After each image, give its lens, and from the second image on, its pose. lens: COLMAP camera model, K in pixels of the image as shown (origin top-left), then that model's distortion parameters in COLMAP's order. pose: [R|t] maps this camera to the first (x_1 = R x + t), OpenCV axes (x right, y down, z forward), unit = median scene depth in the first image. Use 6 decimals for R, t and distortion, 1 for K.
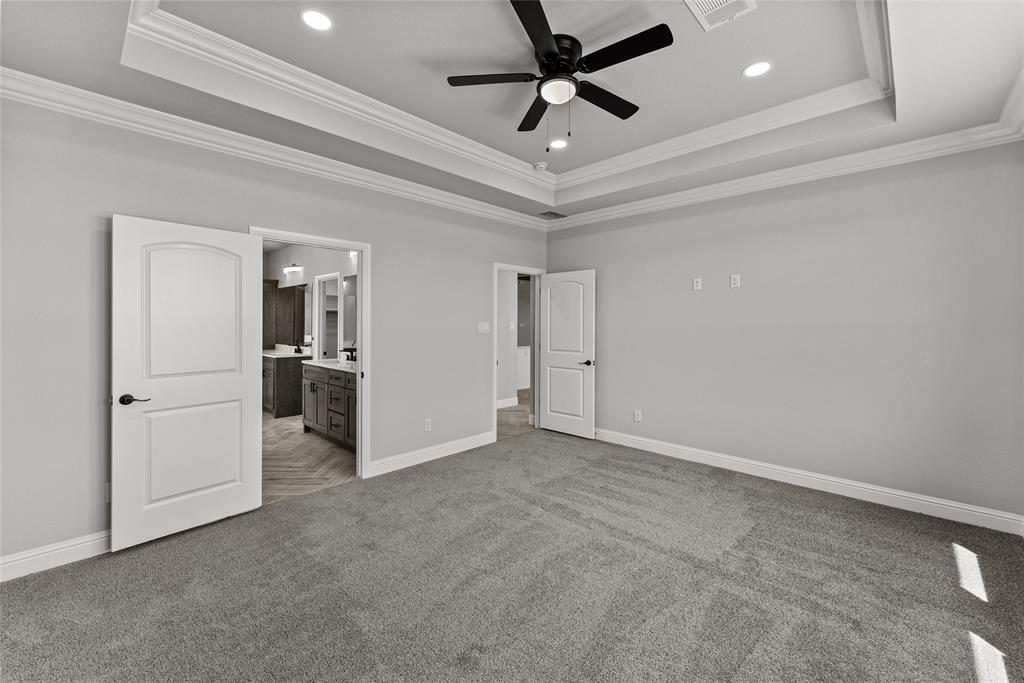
lens RADIAL K [[420.8, 0, 512.3], [0, 420.8, 333.4], [0, 0, 1]] dist [0.000326, -0.000203]
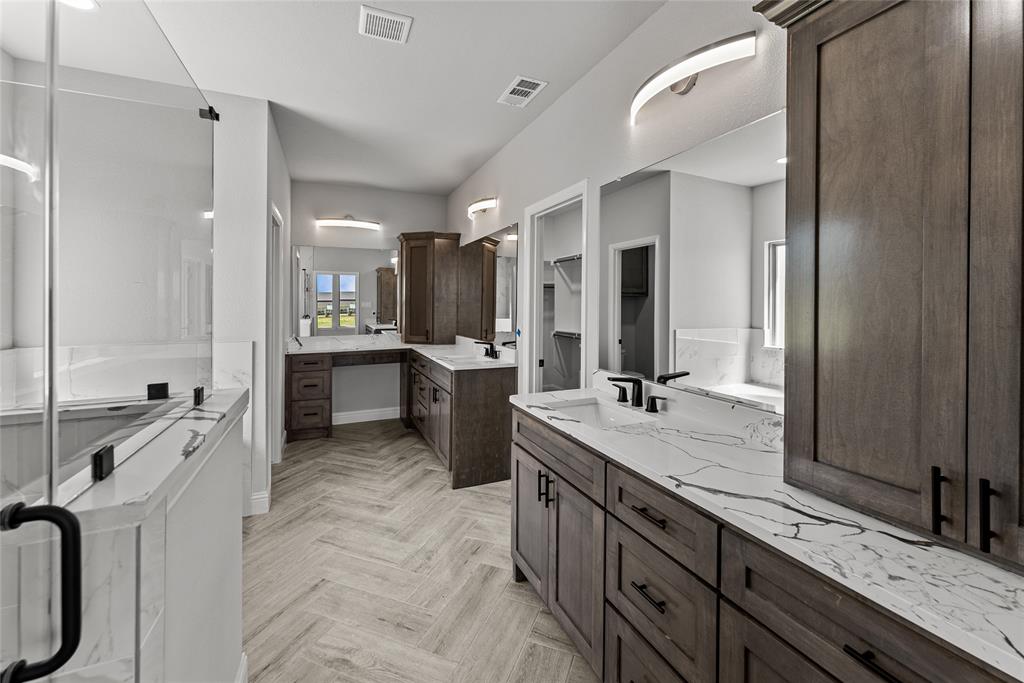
lens RADIAL K [[420.8, 0, 512.3], [0, 420.8, 333.4], [0, 0, 1]] dist [0.000326, -0.000203]
pose [[0.925364, 0.026097, -0.378181, -0.285559], [-0.007493, 0.998692, 0.050582, -0.012247], [0.379007, -0.043973, 0.924349, 0.520896]]
